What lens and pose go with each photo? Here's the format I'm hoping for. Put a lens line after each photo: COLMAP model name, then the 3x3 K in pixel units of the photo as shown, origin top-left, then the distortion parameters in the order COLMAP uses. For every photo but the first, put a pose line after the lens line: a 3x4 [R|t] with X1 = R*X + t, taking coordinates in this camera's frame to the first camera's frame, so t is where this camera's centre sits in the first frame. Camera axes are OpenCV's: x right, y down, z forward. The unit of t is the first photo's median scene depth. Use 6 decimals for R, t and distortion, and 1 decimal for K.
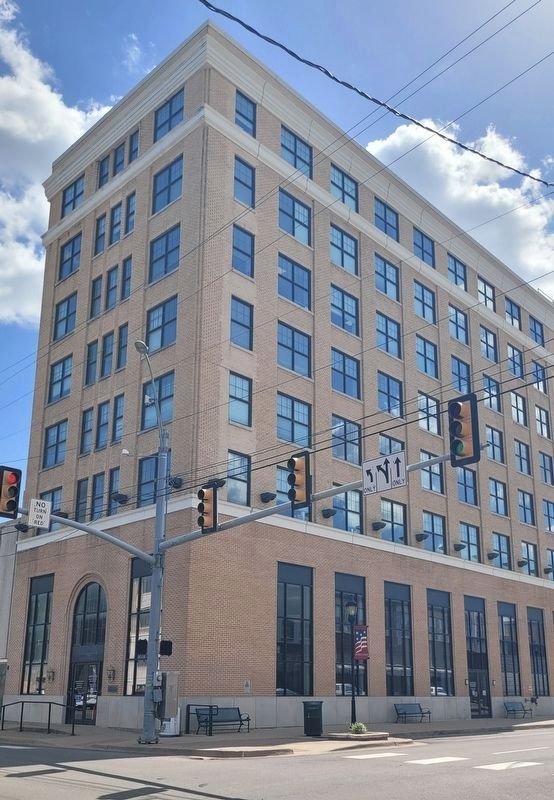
lens RADIAL K [[937.4, 0, 275.7], [0, 937.4, 396.1], [0, 0, 1]] dist [-0.030485, 0.000000]
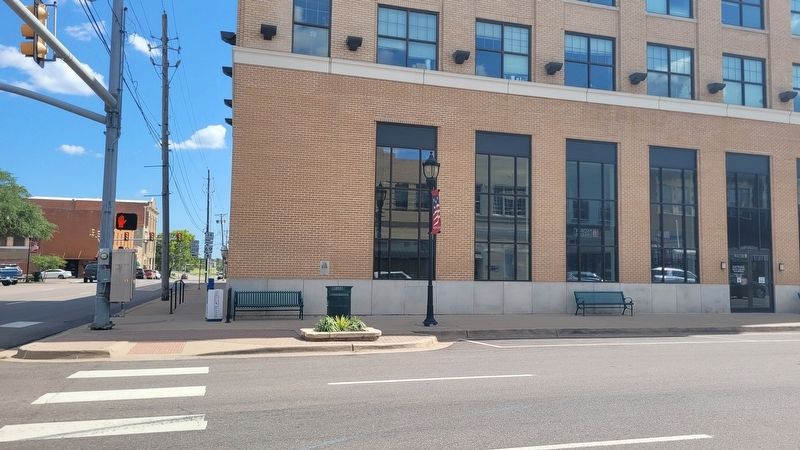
lens RADIAL K [[734.7, 0, 400.1], [0, 734.7, 224.3], [0, 0, 1]] dist [0.021784, 0.000000]
pose [[0.842822, -0.028973, -0.537413, 0.307586], [0.153318, 0.970100, 0.188148, 0.123872], [0.515893, -0.240970, 0.822063, 0.390613]]
